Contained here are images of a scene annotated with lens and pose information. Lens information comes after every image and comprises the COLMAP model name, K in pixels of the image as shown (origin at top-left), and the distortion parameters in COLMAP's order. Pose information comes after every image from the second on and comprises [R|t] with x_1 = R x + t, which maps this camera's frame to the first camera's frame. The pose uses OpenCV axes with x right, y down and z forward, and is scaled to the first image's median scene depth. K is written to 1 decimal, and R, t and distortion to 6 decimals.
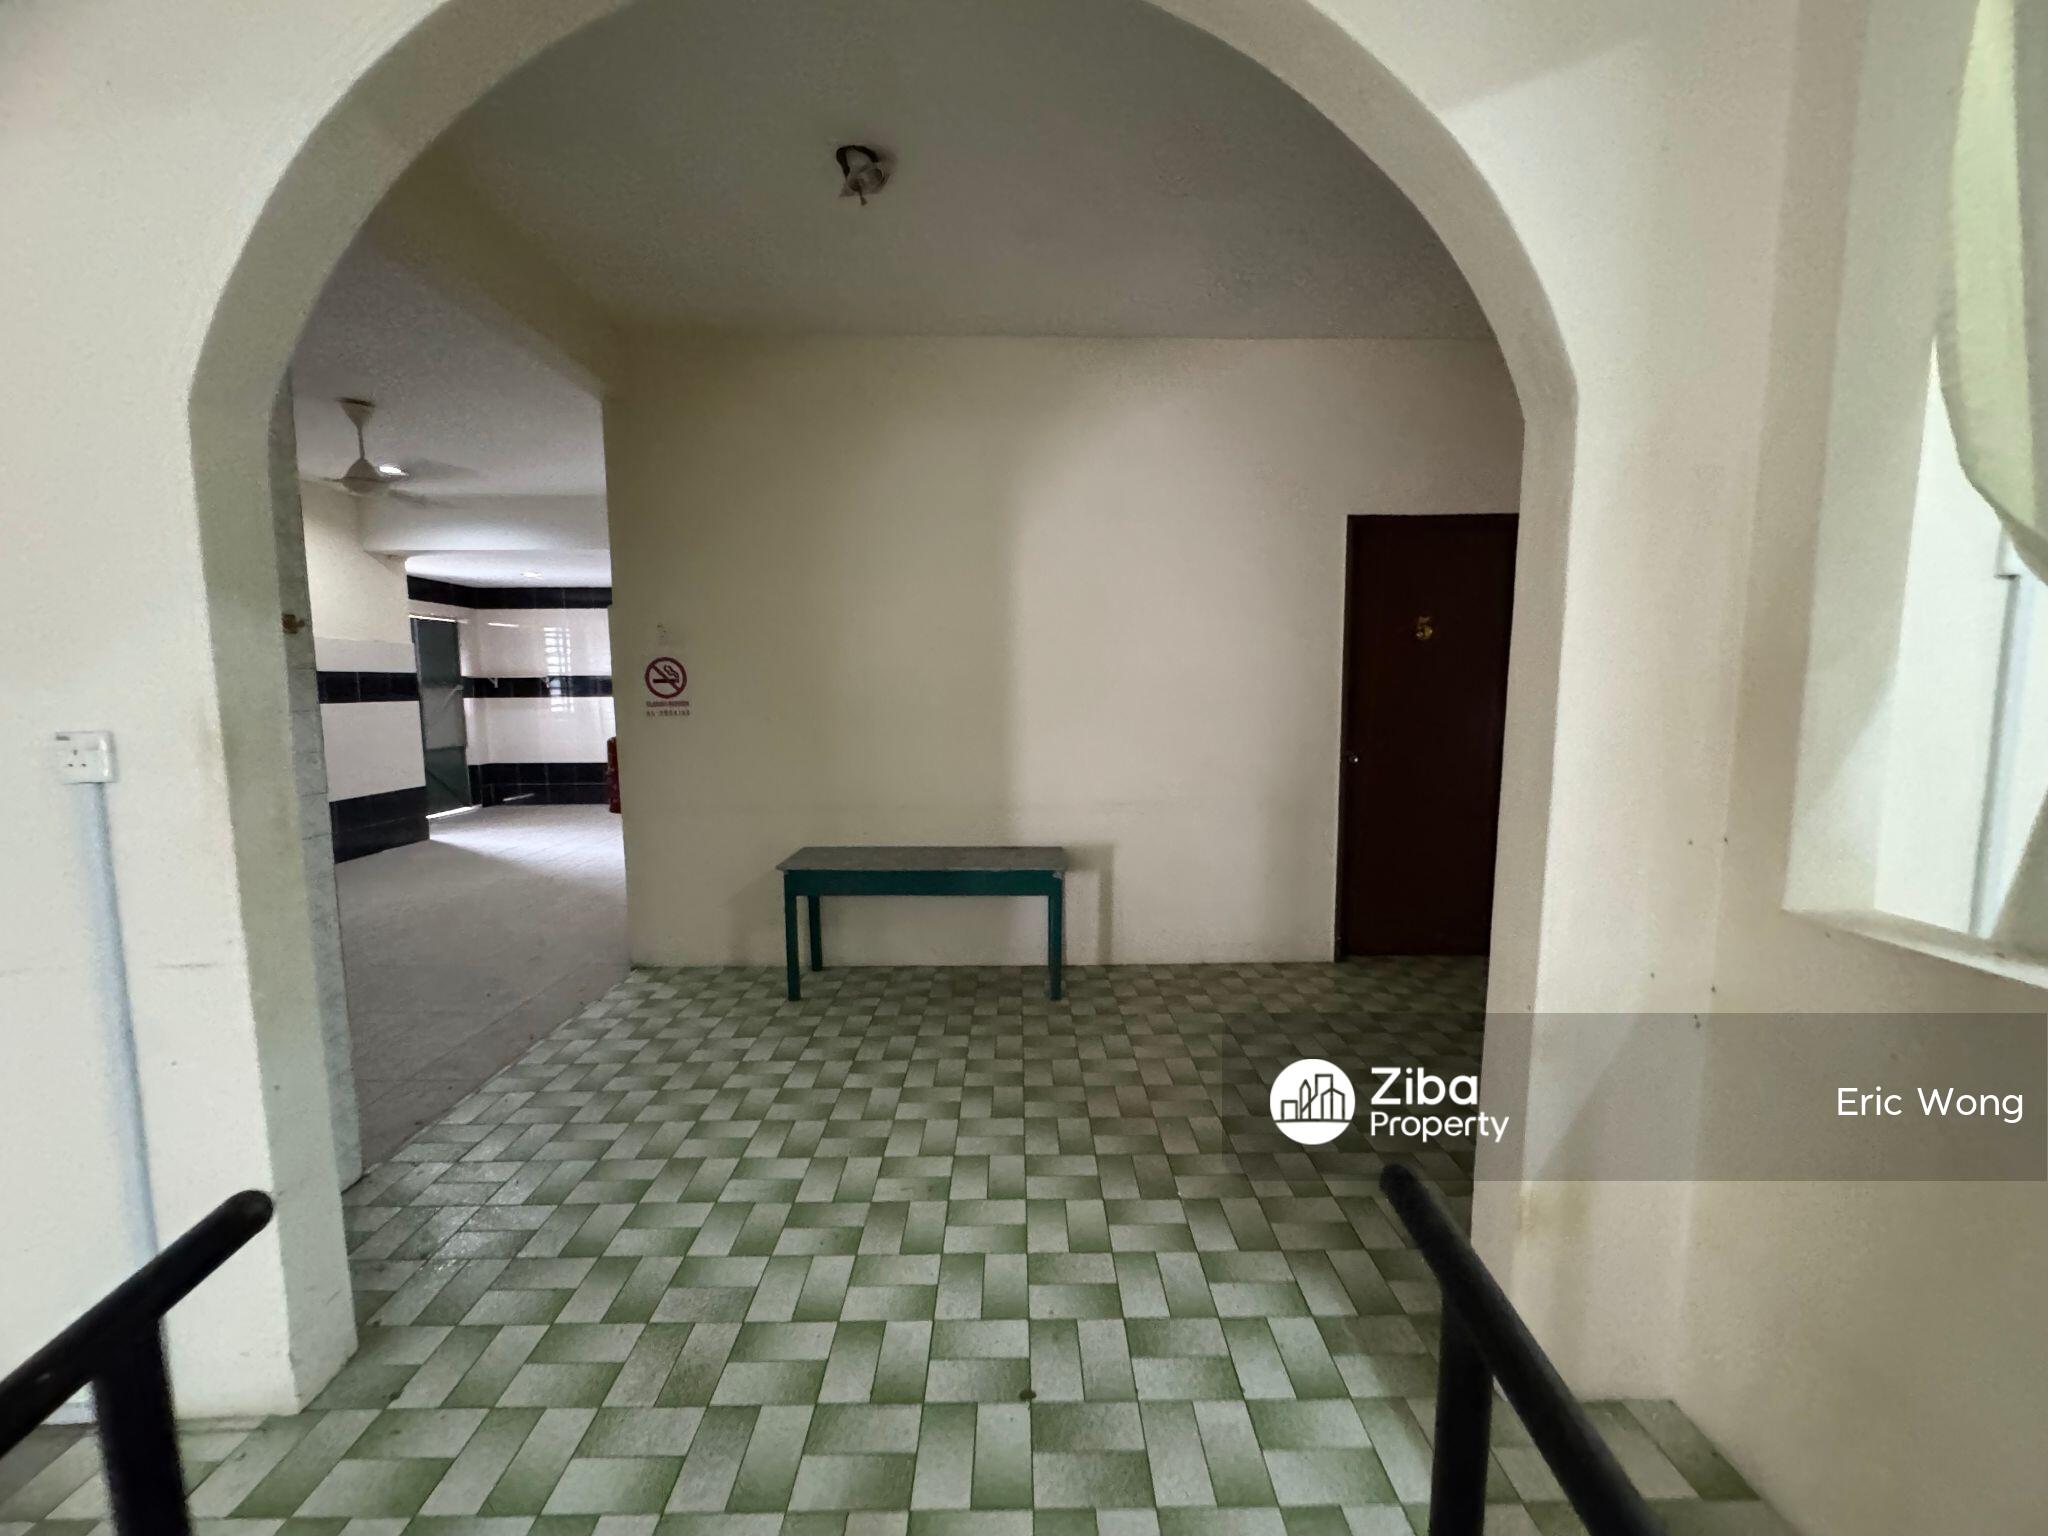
lens RADIAL K [[816.7, 0, 1030.6], [0, 816.7, 764.0], [0, 0, 1]] dist [-0.004328, 0.000856]
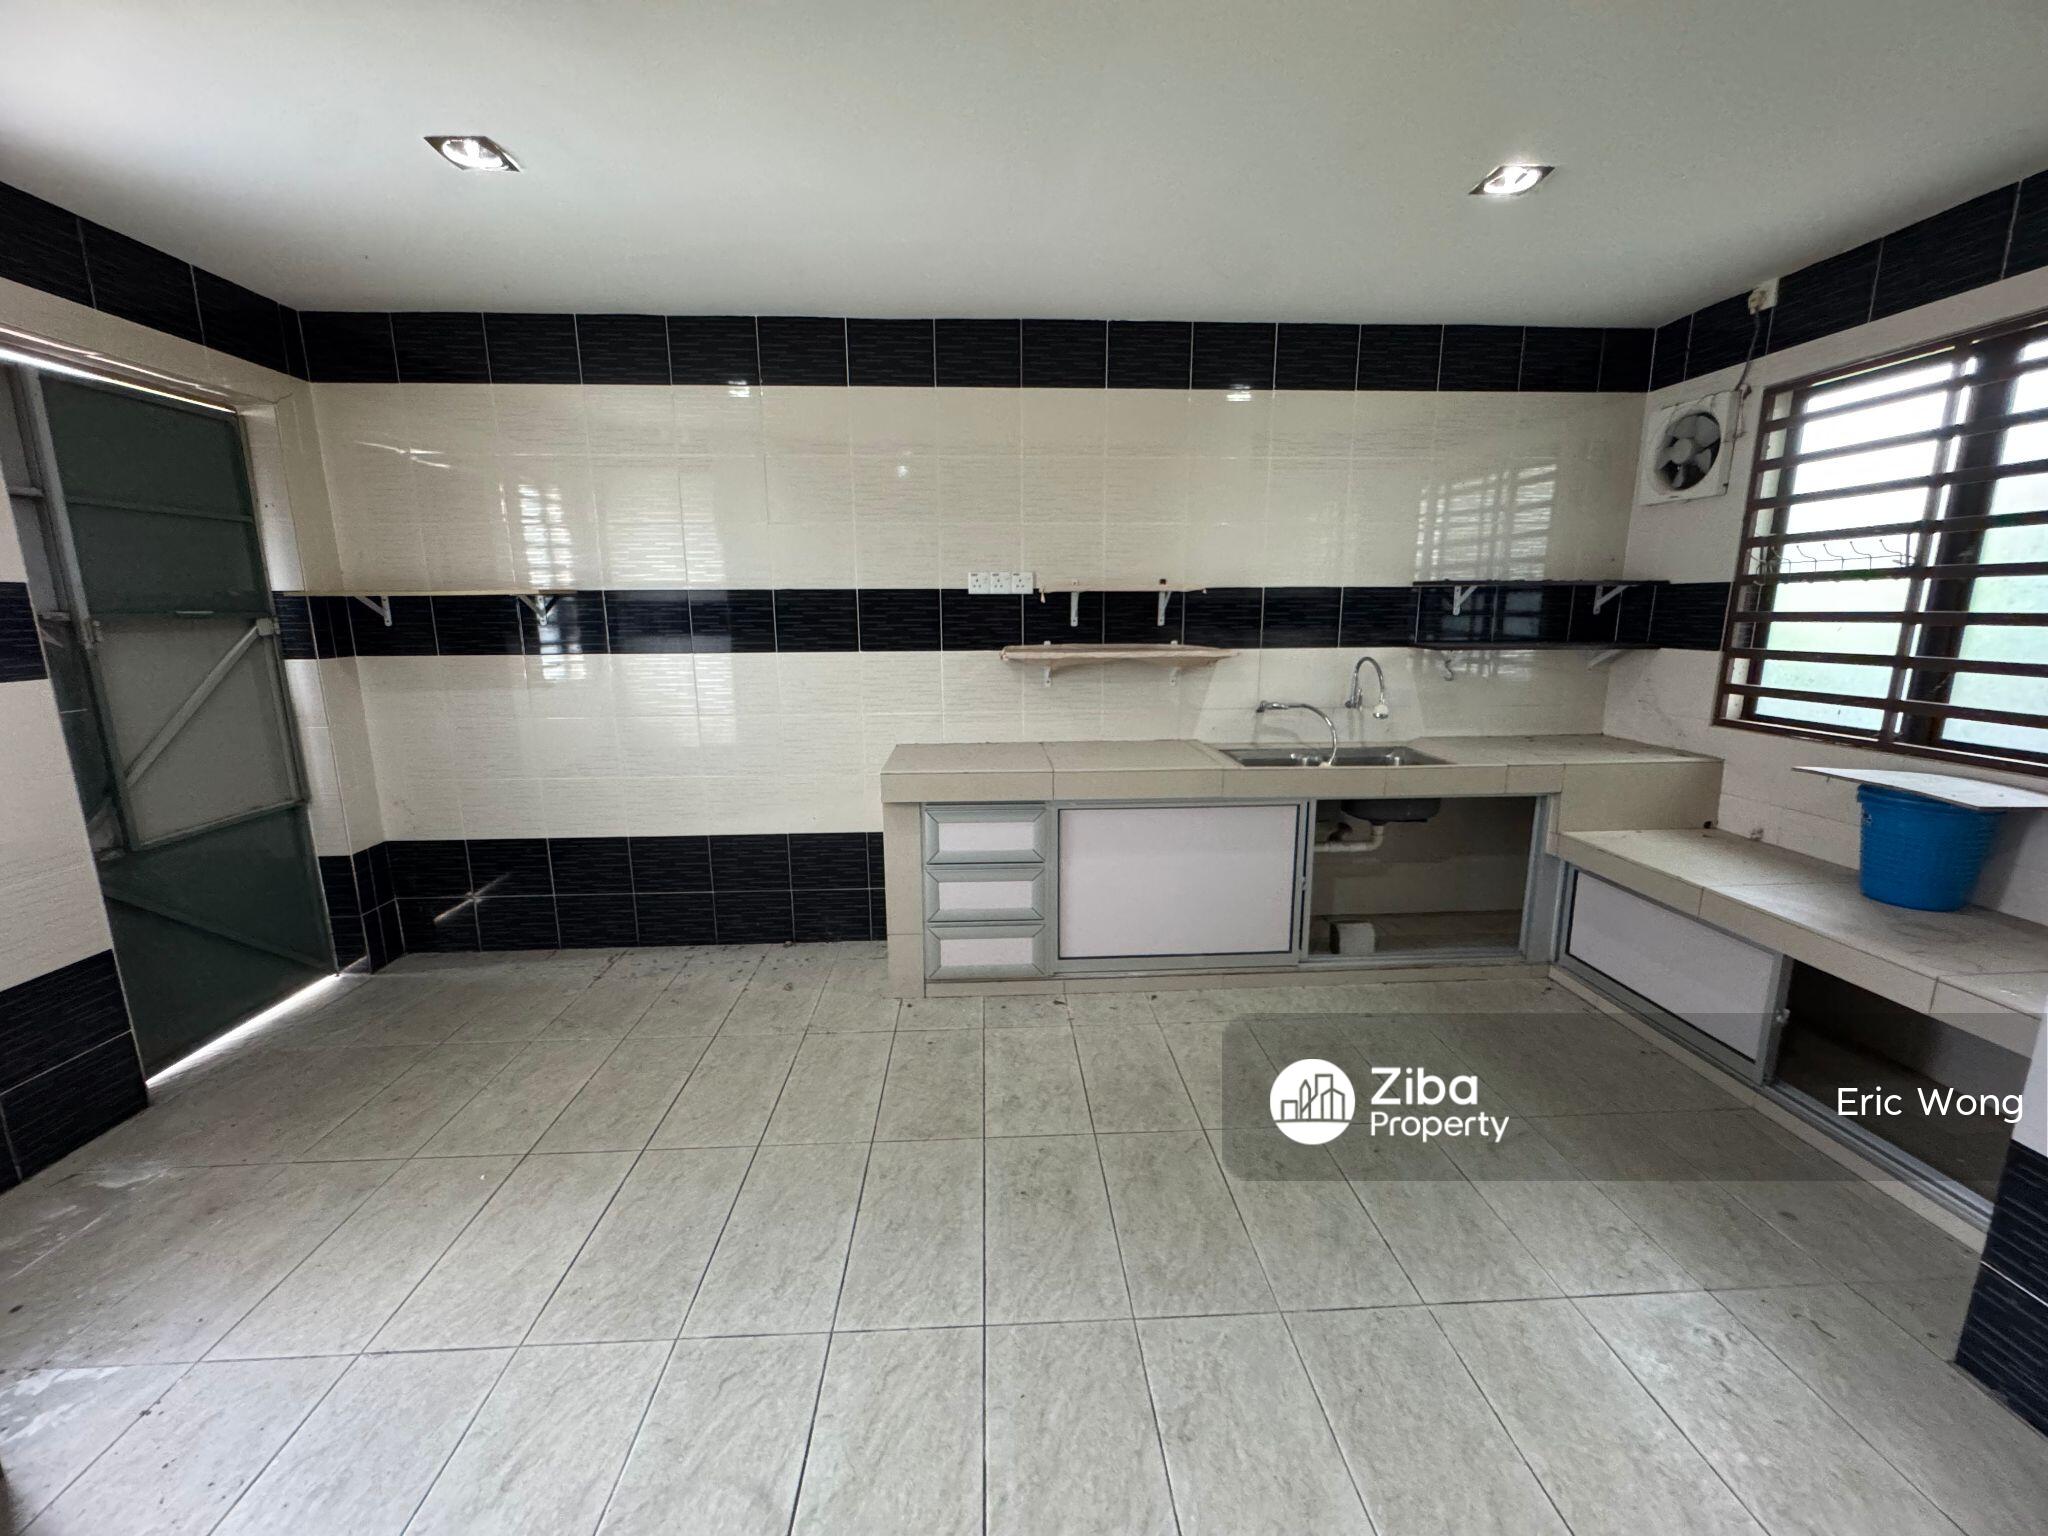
lens RADIAL K [[816.7, 0, 1020.8], [0, 816.7, 763.5], [0, 0, 1]] dist [-0.004328, 0.000856]
pose [[0.999362, -0.004672, 0.035395, -0.413950], [0.001677, 0.996450, 0.084168, -0.066548], [-0.035663, -0.084055, 0.995823, 0.663564]]
